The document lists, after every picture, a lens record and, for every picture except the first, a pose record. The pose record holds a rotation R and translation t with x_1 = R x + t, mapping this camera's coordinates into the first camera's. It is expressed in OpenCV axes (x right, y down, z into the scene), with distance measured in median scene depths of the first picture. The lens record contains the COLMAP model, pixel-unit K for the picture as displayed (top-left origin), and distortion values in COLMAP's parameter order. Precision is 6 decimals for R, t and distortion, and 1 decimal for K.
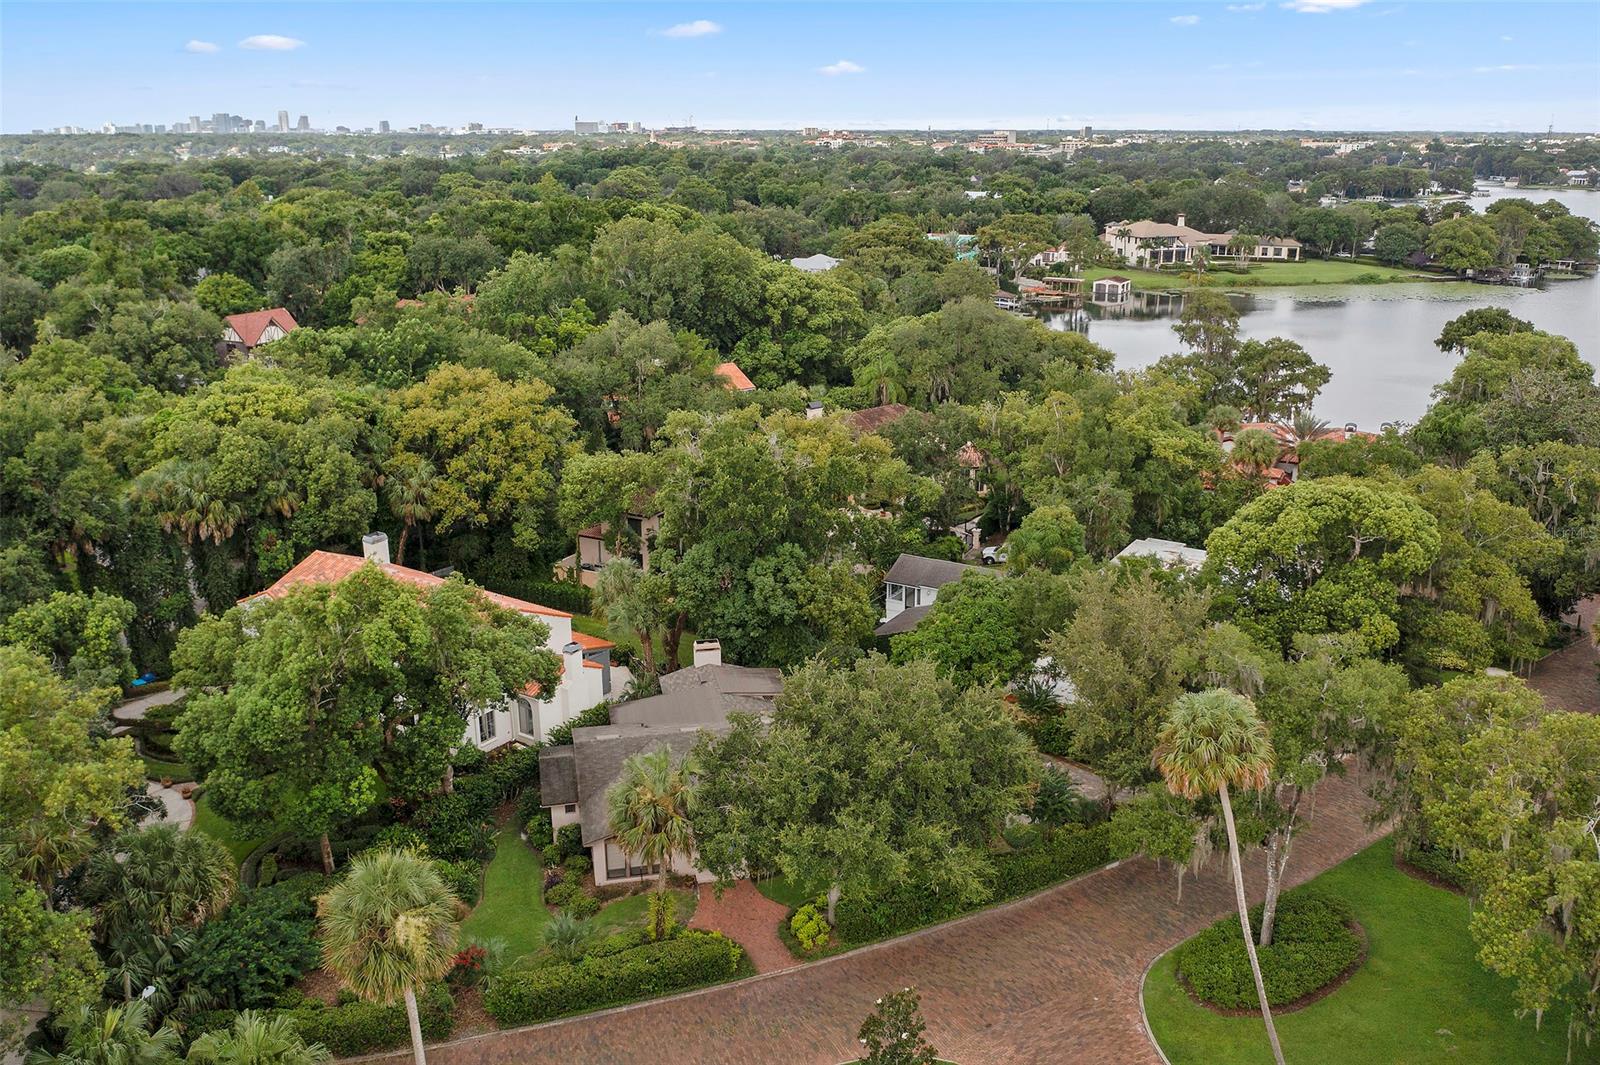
lens RADIAL K [[1272.1, 0, 834.7], [0, 1272.1, 536.2], [0, 0, 1]] dist [-0.014426, 0.004451]
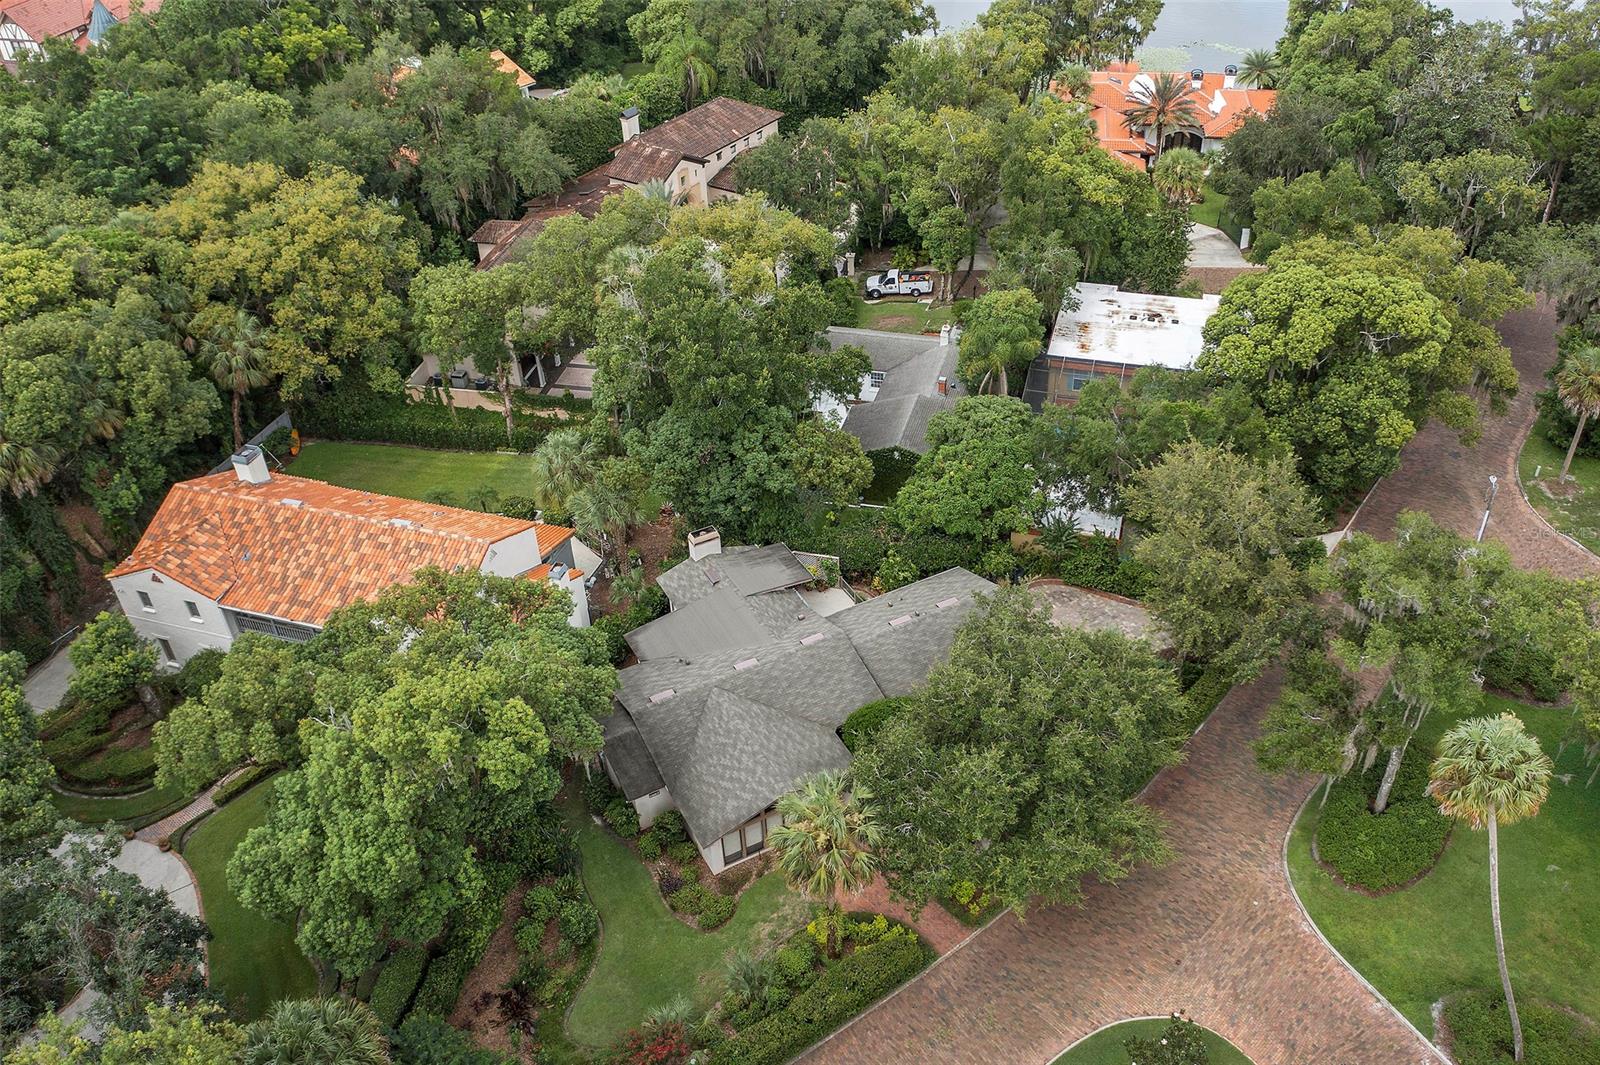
lens RADIAL K [[1296.8, 0, 861.9], [0, 1296.8, 535.2], [0, 0, 1]] dist [-0.013087, 0.003550]
pose [[0.959293, -0.184633, 0.213698, -0.087697], [0.103511, 0.933902, 0.342217, -0.100576], [-0.262758, -0.306166, 0.914998, 0.061239]]
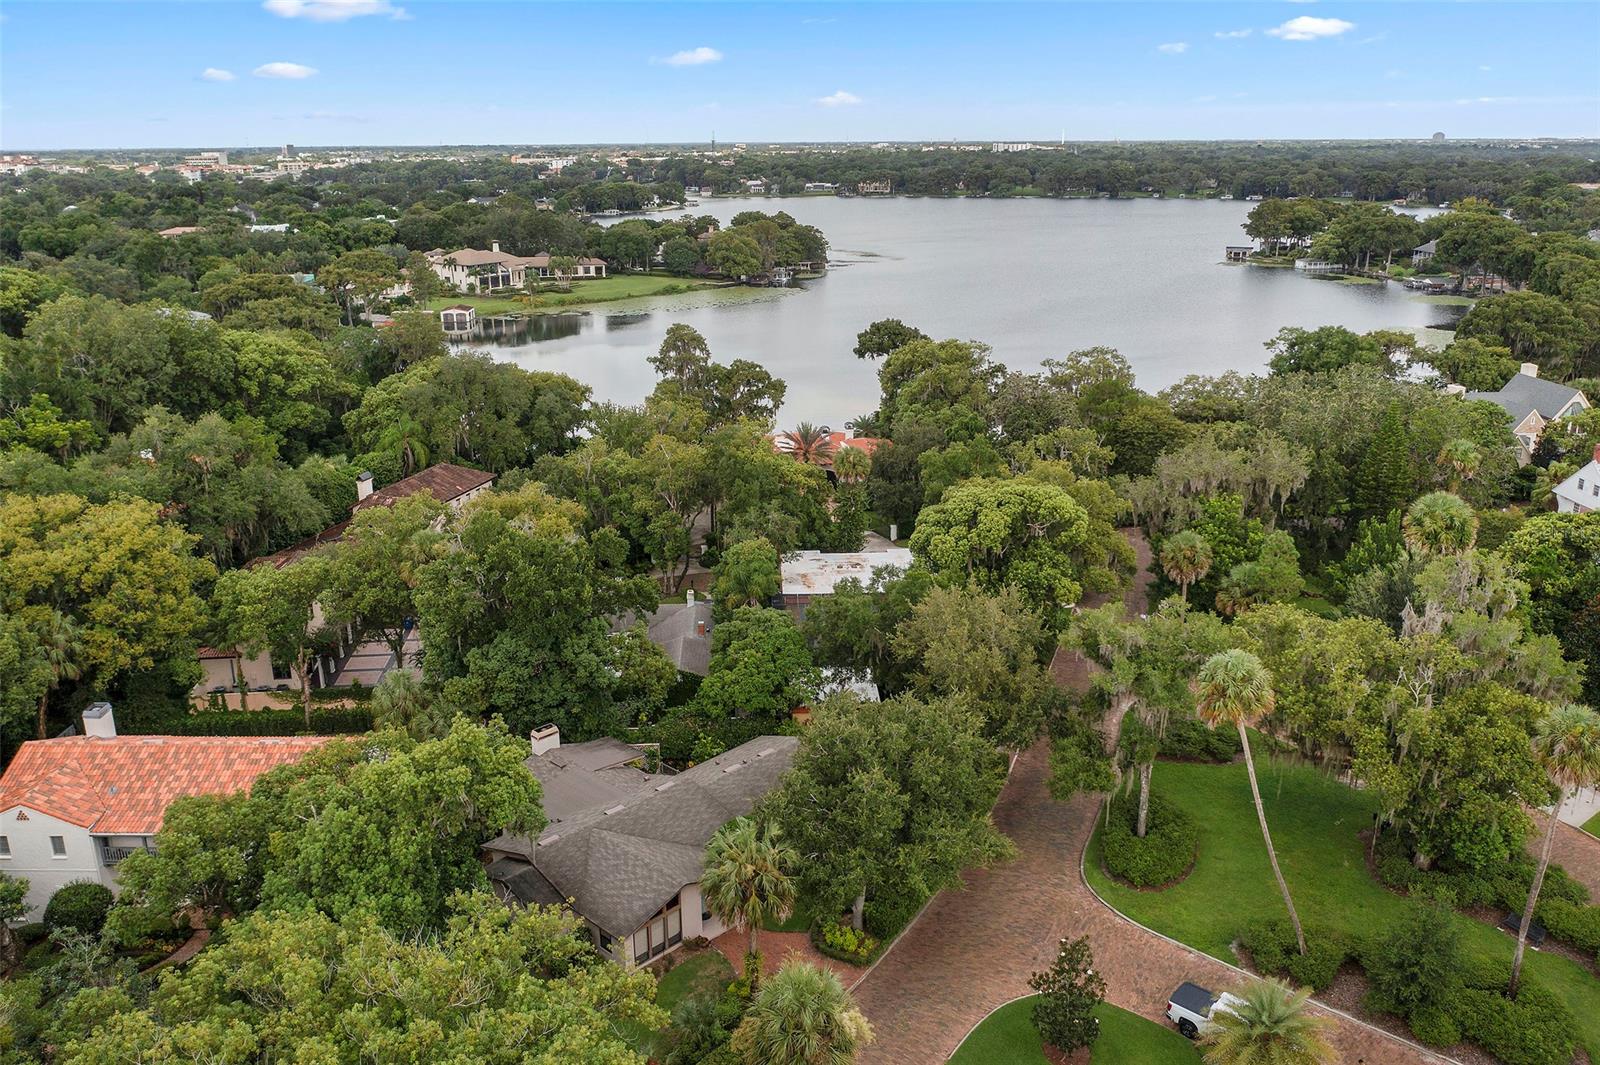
lens RADIAL K [[1225.5, 0, 800.0], [0, 1225.5, 532.5], [0, 0, 1]] dist [-0.010190, 0.003827]
pose [[0.840732, -0.169621, 0.514196, -0.190117], [0.171342, 0.984206, 0.044514, -0.037826], [-0.513625, 0.050679, 0.856517, 0.016812]]
